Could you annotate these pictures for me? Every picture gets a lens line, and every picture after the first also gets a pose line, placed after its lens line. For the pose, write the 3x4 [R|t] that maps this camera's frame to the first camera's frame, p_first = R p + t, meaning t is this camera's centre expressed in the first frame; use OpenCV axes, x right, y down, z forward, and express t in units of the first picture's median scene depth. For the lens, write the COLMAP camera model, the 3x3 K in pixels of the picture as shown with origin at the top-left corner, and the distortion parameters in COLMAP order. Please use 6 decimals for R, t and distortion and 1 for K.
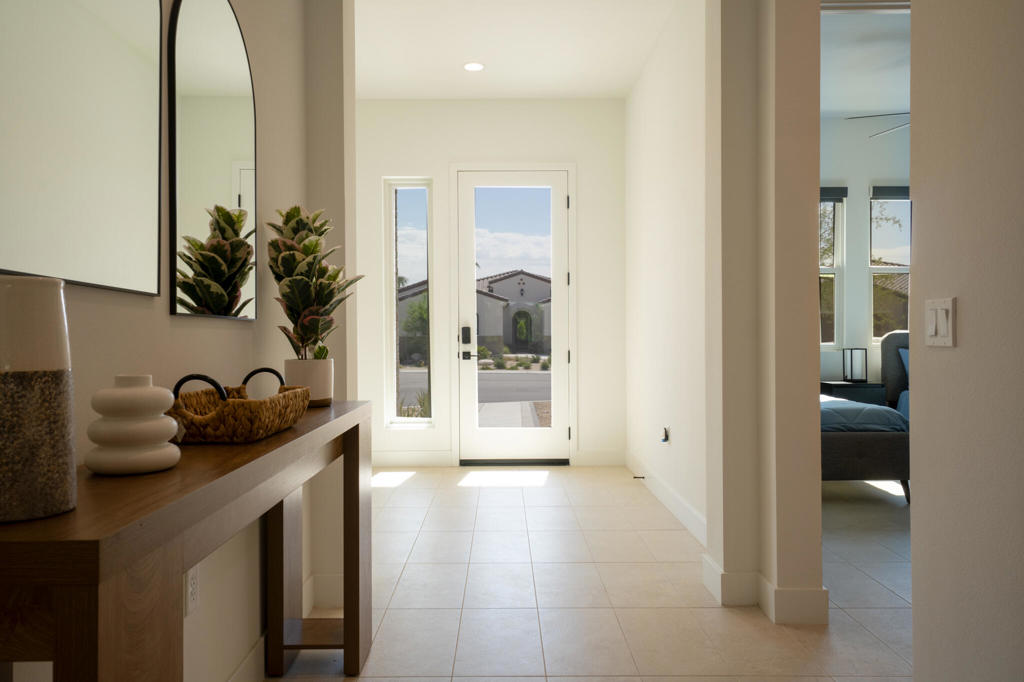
lens RADIAL K [[757.2, 0, 510.2], [0, 757.2, 341.6], [0, 0, 1]] dist [-0.001389, -0.000852]
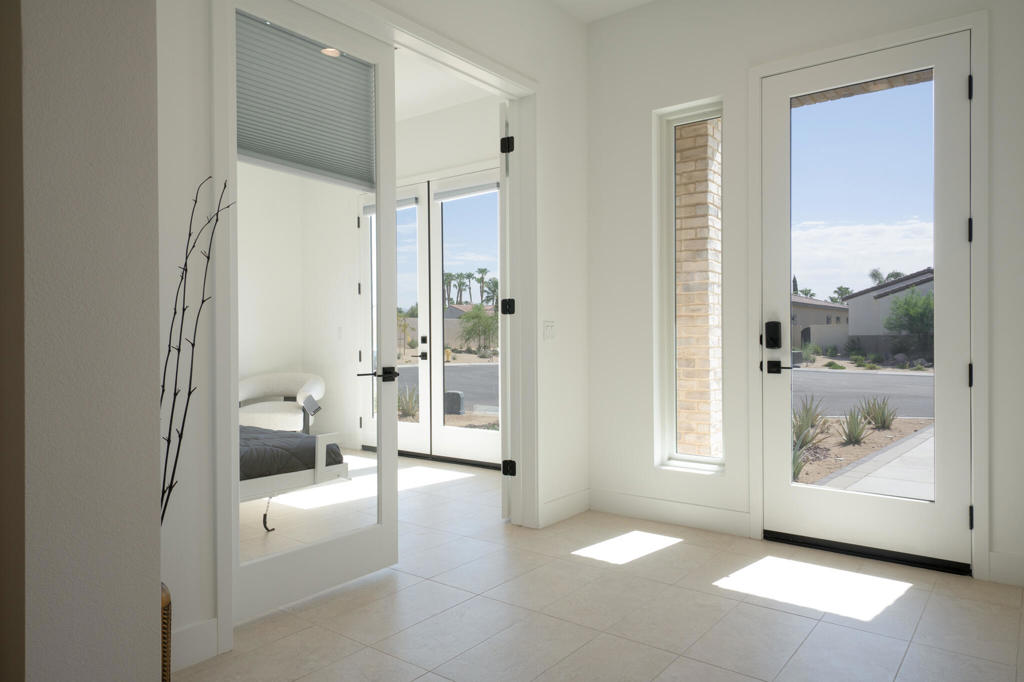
lens RADIAL K [[689.5, 0, 511.8], [0, 689.5, 333.4], [0, 0, 1]] dist [0.026921, -0.002724]
pose [[0.792810, 0.001363, -0.609468, 0.121488], [-0.006473, 0.999960, -0.006185, -0.004703], [0.609435, 0.008848, 0.792787, 0.403640]]
